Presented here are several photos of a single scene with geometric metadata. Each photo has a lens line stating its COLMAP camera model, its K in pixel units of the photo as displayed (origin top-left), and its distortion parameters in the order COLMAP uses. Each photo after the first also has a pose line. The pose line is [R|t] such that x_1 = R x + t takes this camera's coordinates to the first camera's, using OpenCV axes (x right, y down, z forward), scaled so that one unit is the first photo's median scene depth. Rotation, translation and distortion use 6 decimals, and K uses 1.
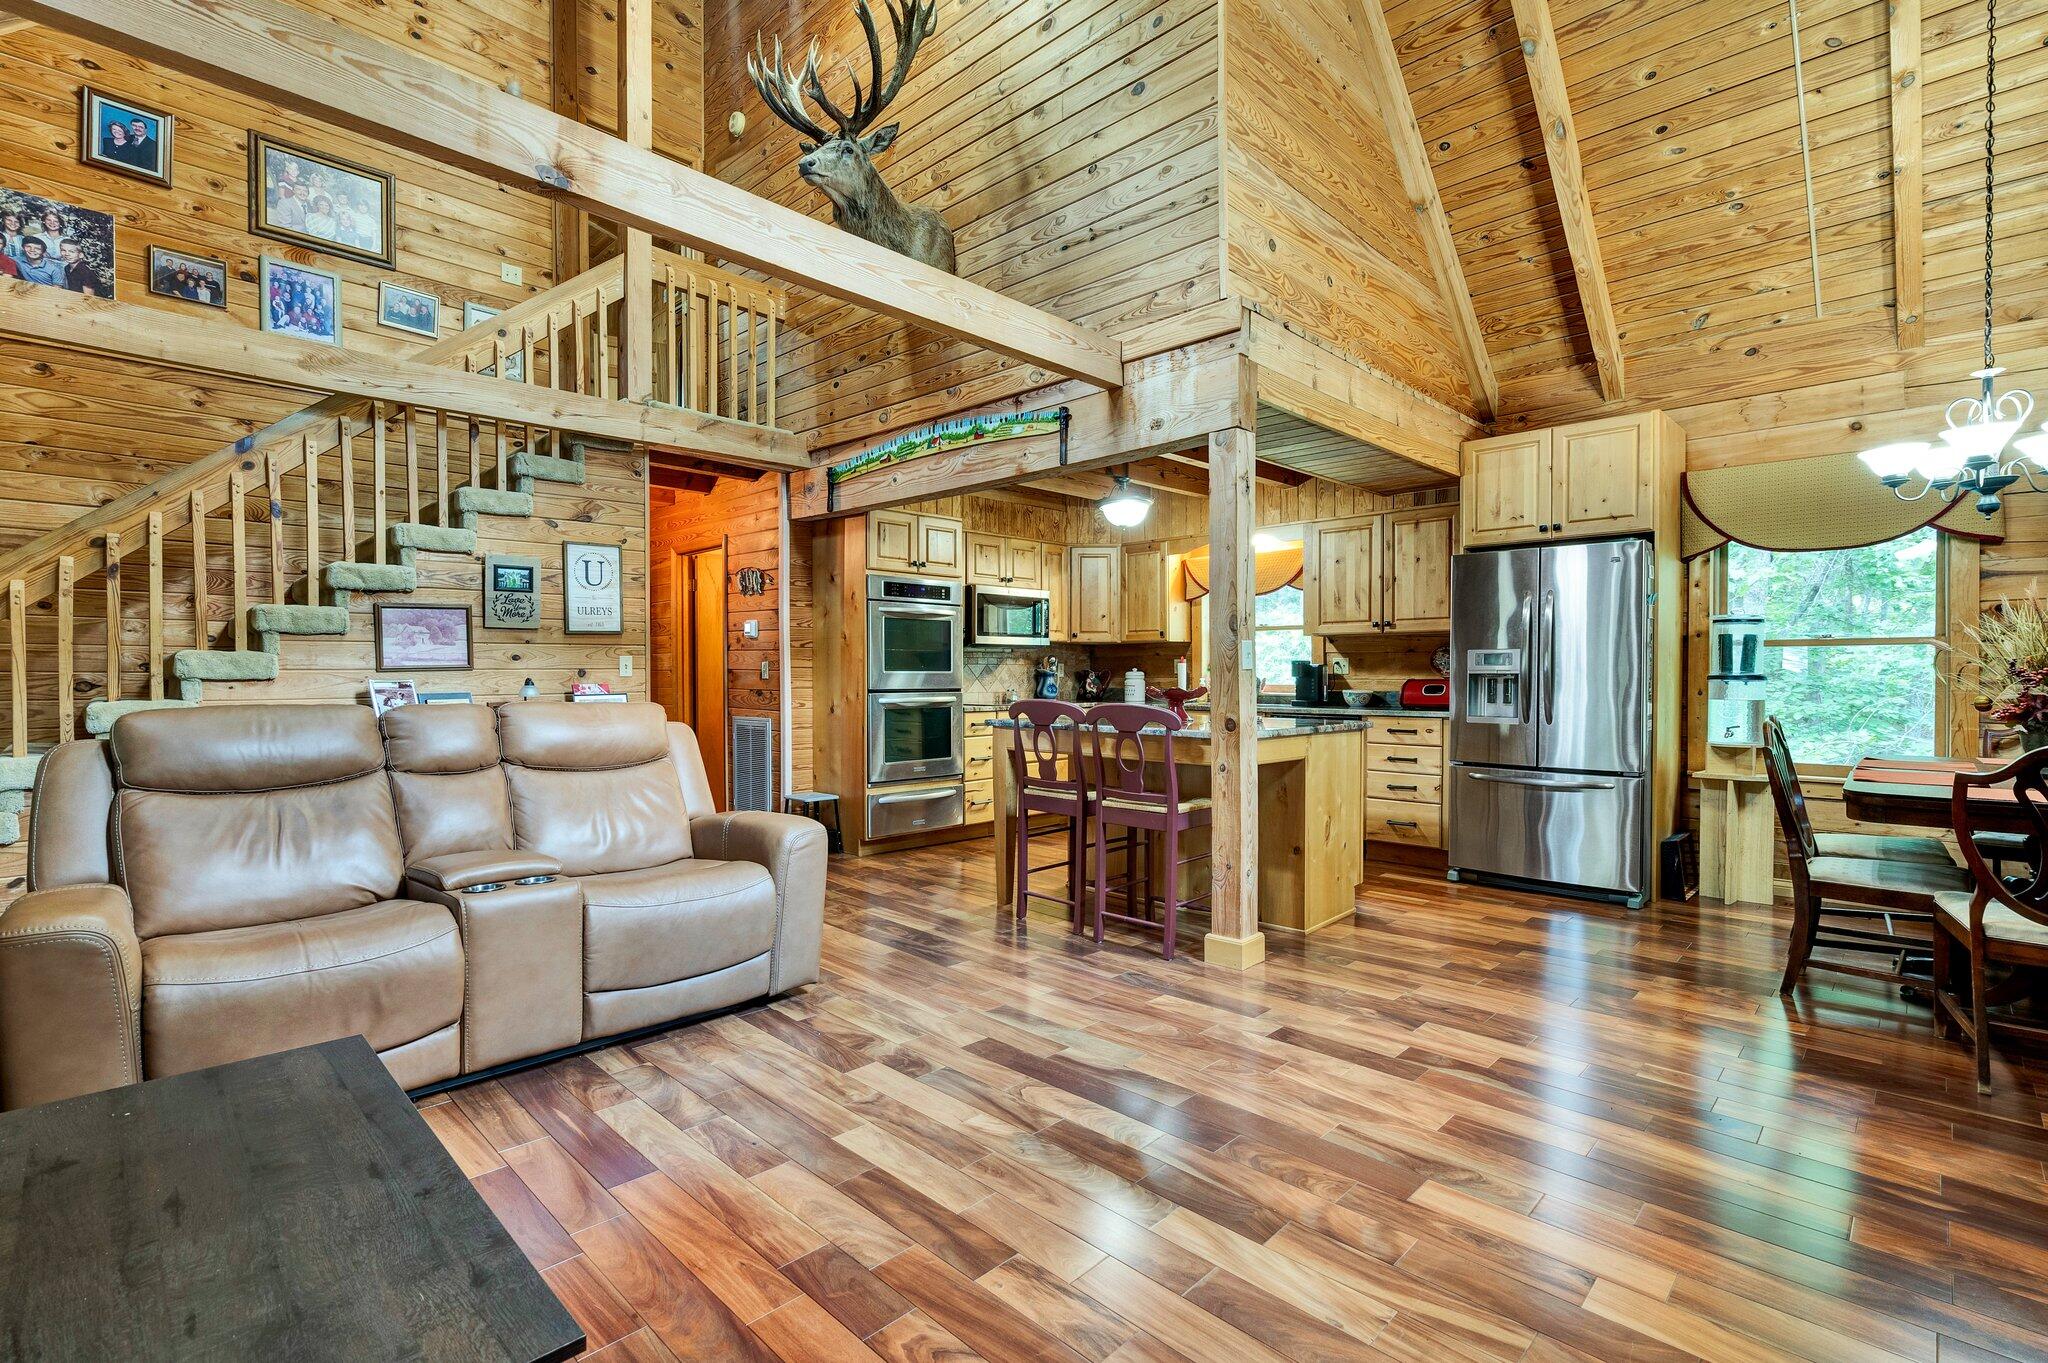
lens RADIAL K [[934.0, 0, 1030.2], [0, 934.0, 684.8], [0, 0, 1]] dist [-0.008364, 0.004239]
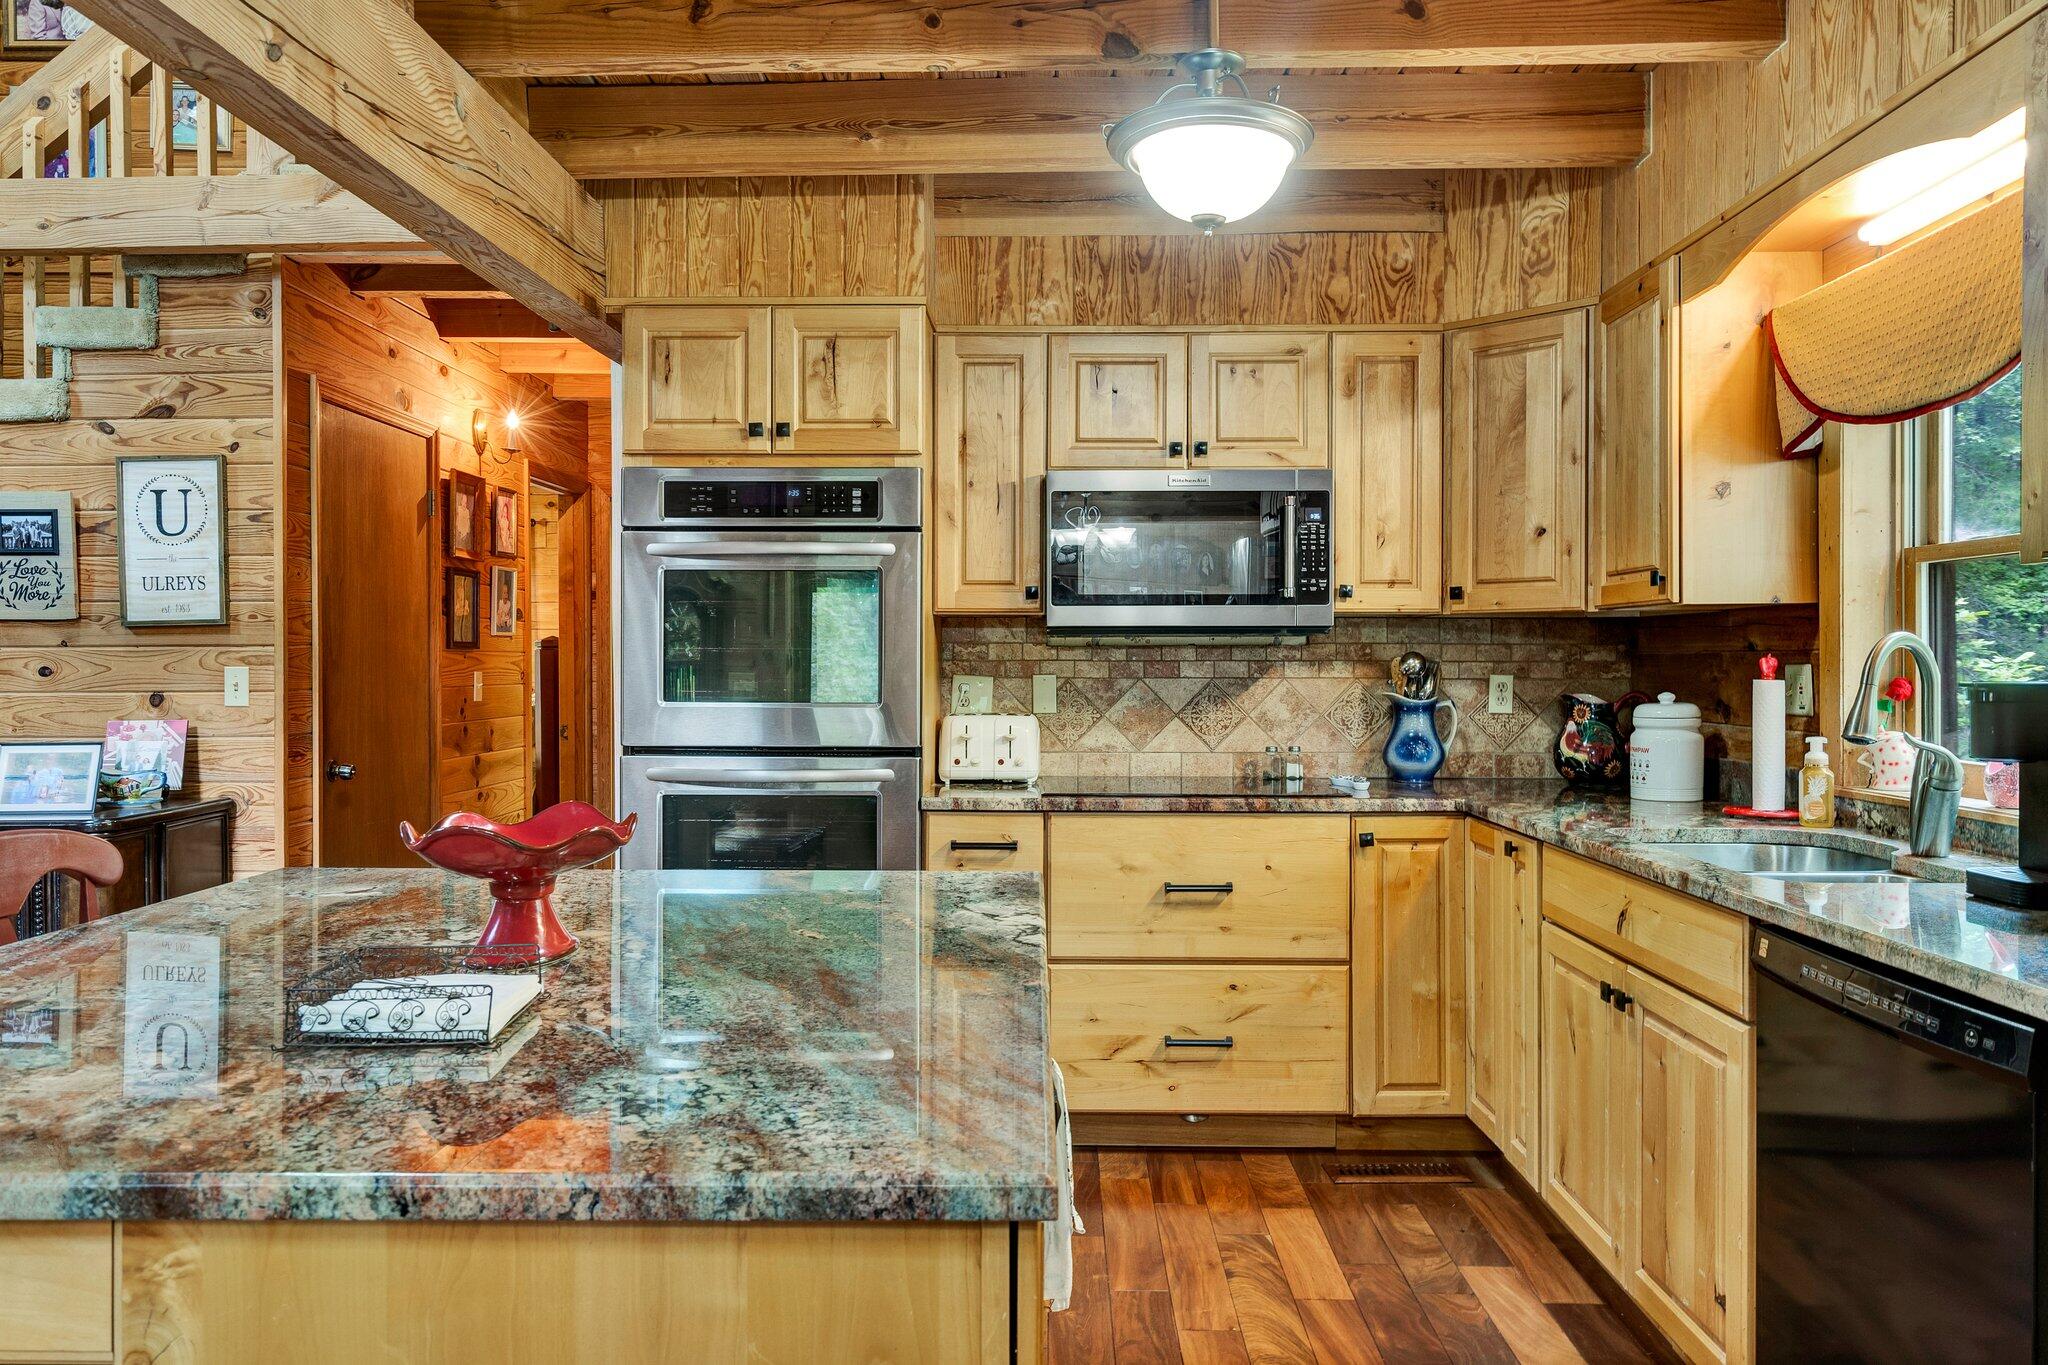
lens RADIAL K [[1455.0, 0, 1032.3], [0, 1455.0, 681.1], [0, 0, 1]] dist [0.016778, -0.011881]
pose [[0.692336, 0.011188, -0.721488, 0.502503], [-0.010987, 0.999927, 0.004963, -0.034652], [0.721491, 0.004491, 0.692409, 0.818030]]
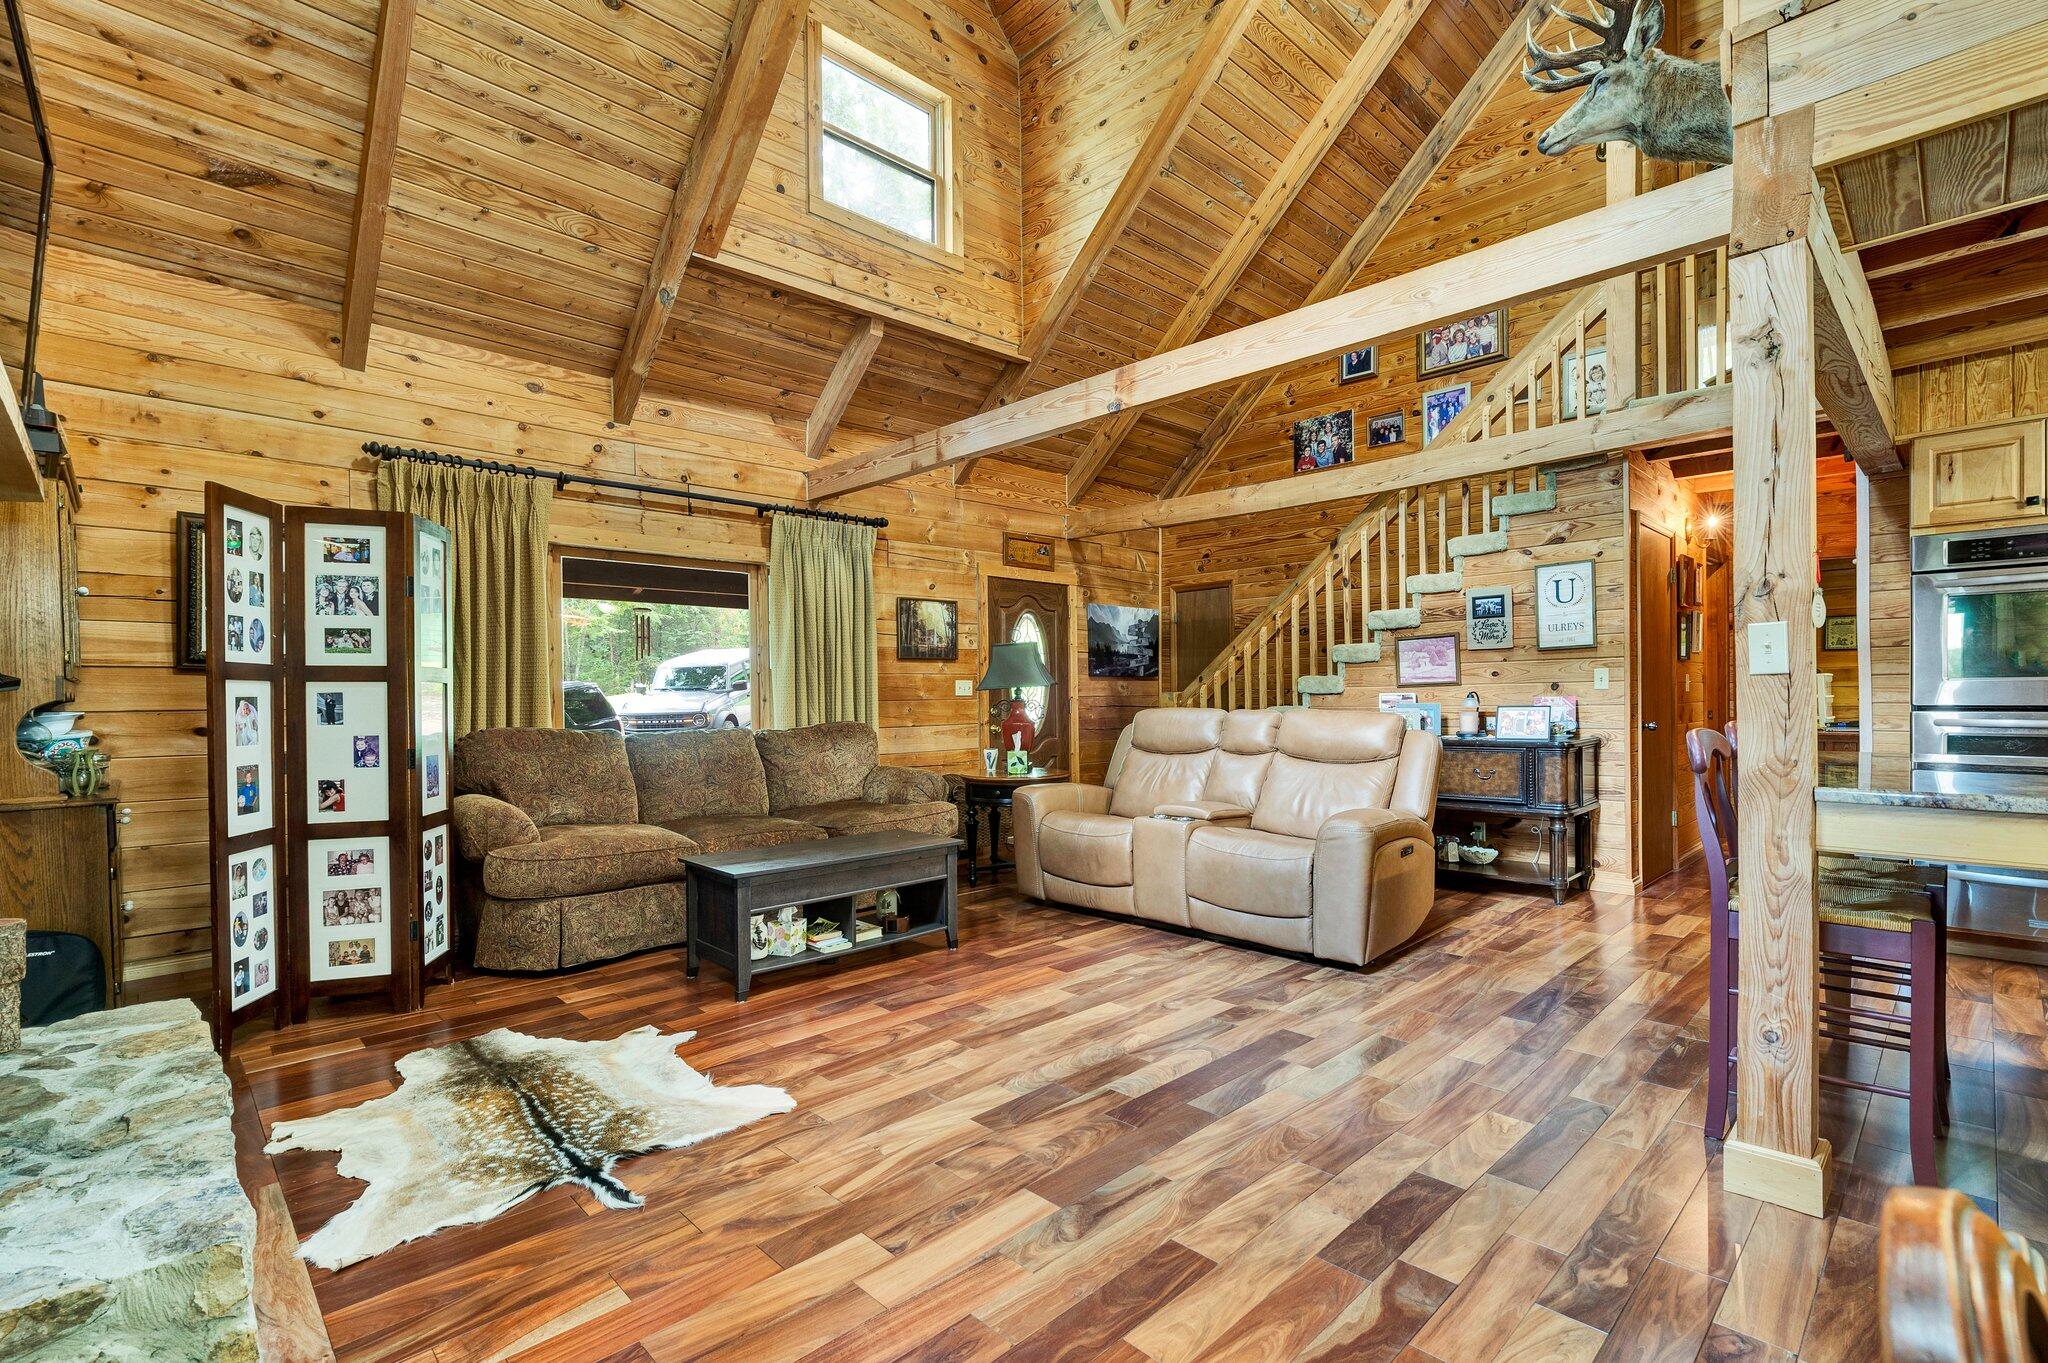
lens RADIAL K [[934.0, 0, 1024.4], [0, 934.0, 701.4], [0, 0, 1]] dist [-0.008364, 0.004239]
pose [[-0.024991, 0.006779, -0.999665, 0.627597], [-0.000631, 0.999977, 0.006797, -0.002499], [0.999687, 0.000800, -0.024986, 0.440991]]
